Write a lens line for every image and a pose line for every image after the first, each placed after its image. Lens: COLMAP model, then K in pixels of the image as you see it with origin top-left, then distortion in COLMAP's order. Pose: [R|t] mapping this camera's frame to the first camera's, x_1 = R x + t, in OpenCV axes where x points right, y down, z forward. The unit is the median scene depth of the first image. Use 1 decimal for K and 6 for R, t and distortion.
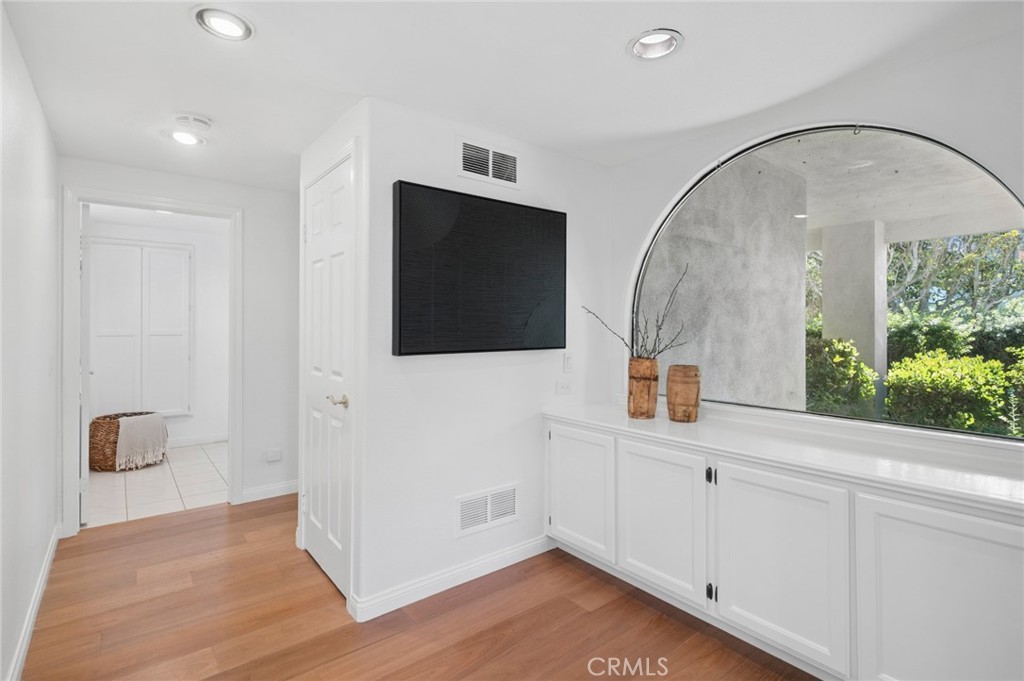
lens RADIAL K [[496.3, 0, 511.1], [0, 496.3, 331.4], [0, 0, 1]] dist [-0.000239, 0.000018]
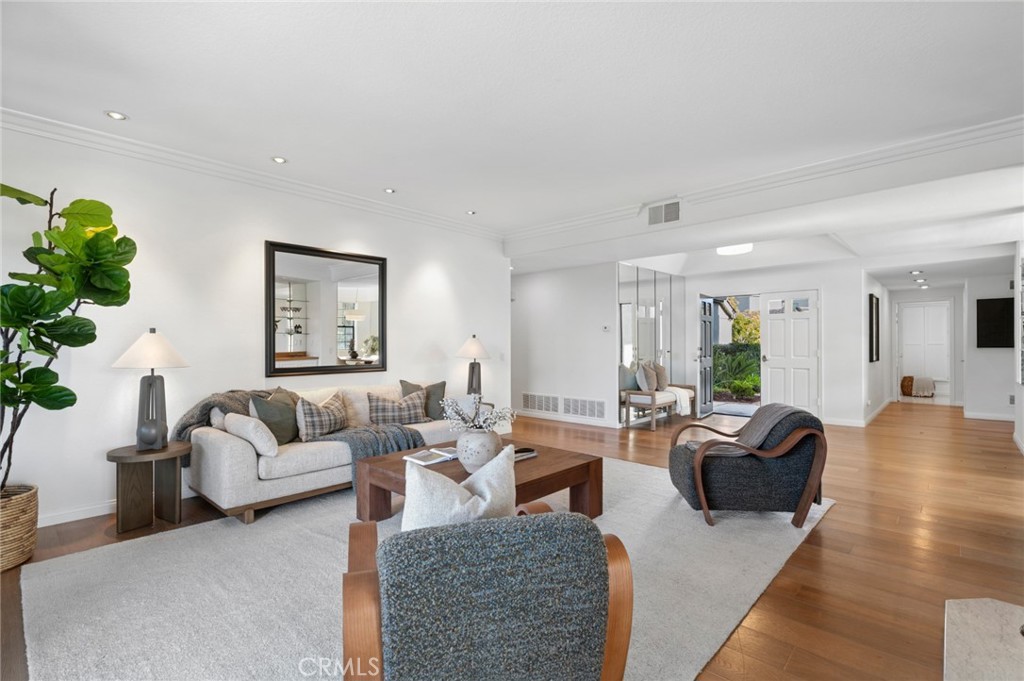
lens RADIAL K [[473.8, 0, 518.4], [0, 473.8, 341.3], [0, 0, 1]] dist [-0.002117, 0.001910]
pose [[0.176016, -0.010788, -0.984328, 1.261676], [0.006363, 0.999932, -0.009821, 0.006972], [0.984367, -0.004534, 0.176073, -1.437759]]
